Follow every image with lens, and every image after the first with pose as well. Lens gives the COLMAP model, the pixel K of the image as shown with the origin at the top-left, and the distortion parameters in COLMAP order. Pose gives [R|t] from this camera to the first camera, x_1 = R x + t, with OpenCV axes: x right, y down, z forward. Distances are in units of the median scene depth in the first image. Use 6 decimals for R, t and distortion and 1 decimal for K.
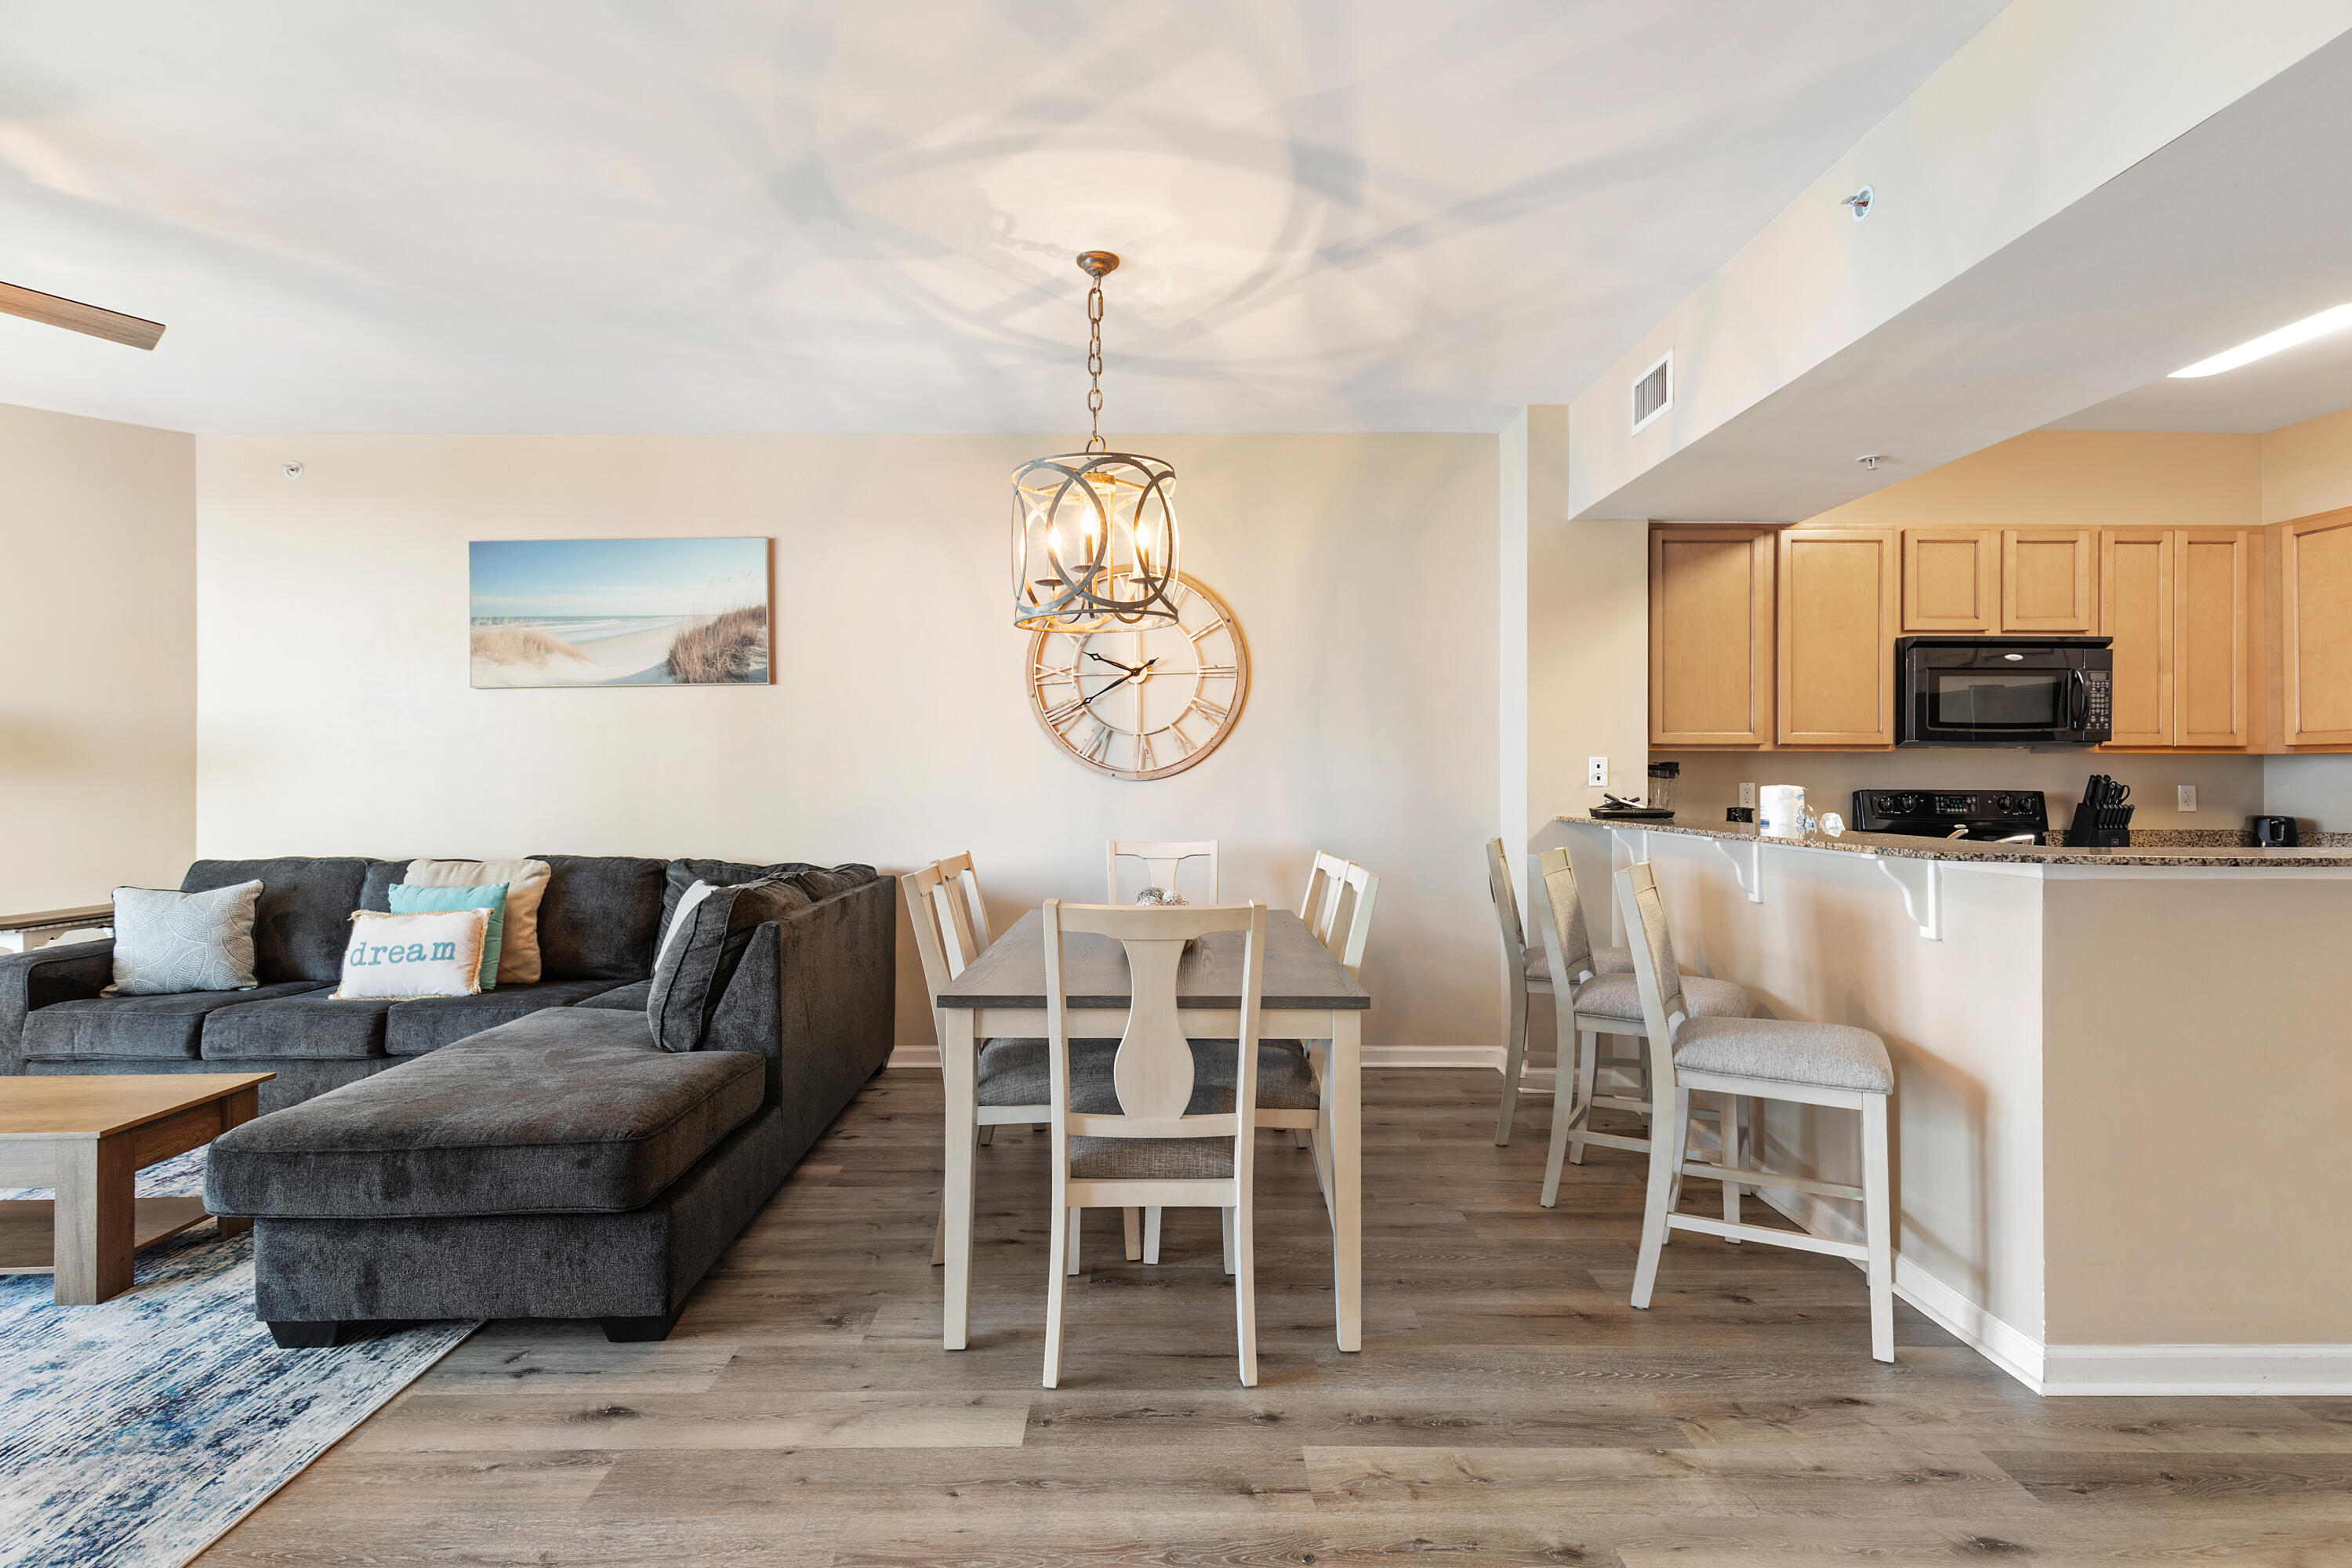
lens RADIAL K [[1083.7, 0, 1151.4], [0, 1083.7, 784.1], [0, 0, 1]] dist [0.006049, -0.001109]
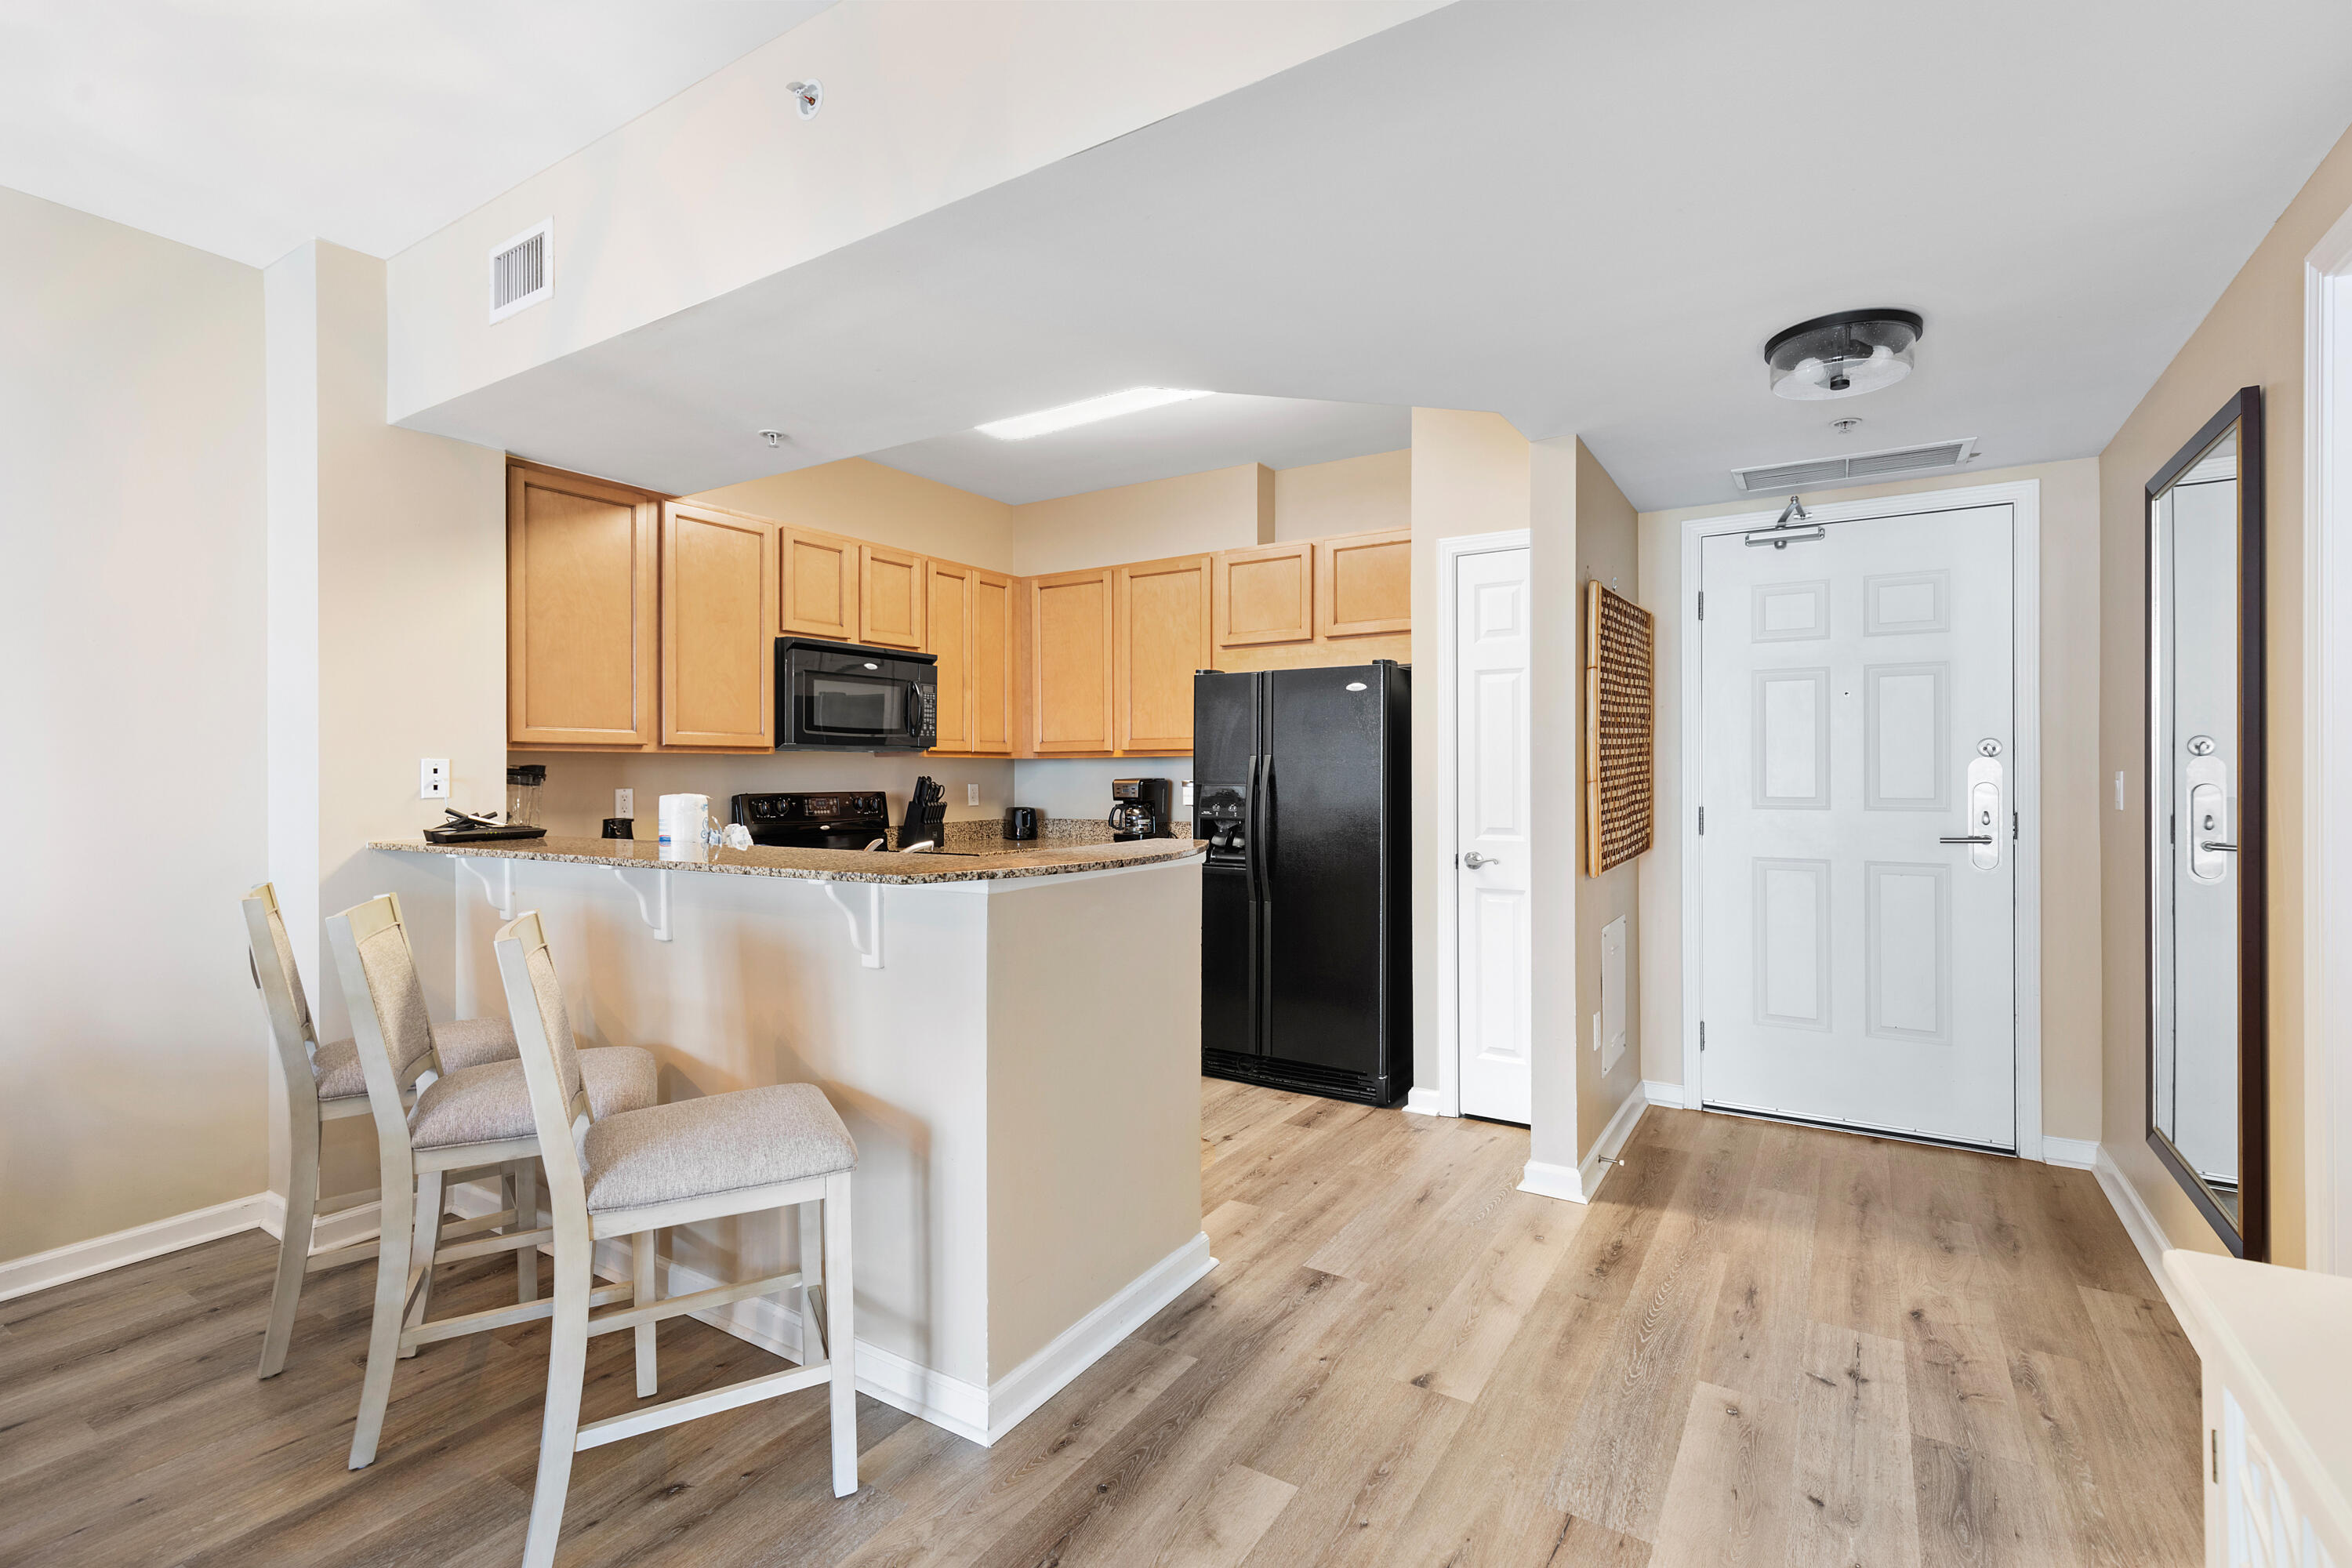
lens RADIAL K [[1083.7, 0, 1173.2], [0, 1083.7, 761.1], [0, 0, 1]] dist [0.006049, -0.001109]
pose [[0.533438, 0.003822, 0.845830, 0.069392], [0.012128, 0.999852, -0.012167, -0.009567], [-0.845752, 0.016749, 0.533313, 0.226445]]
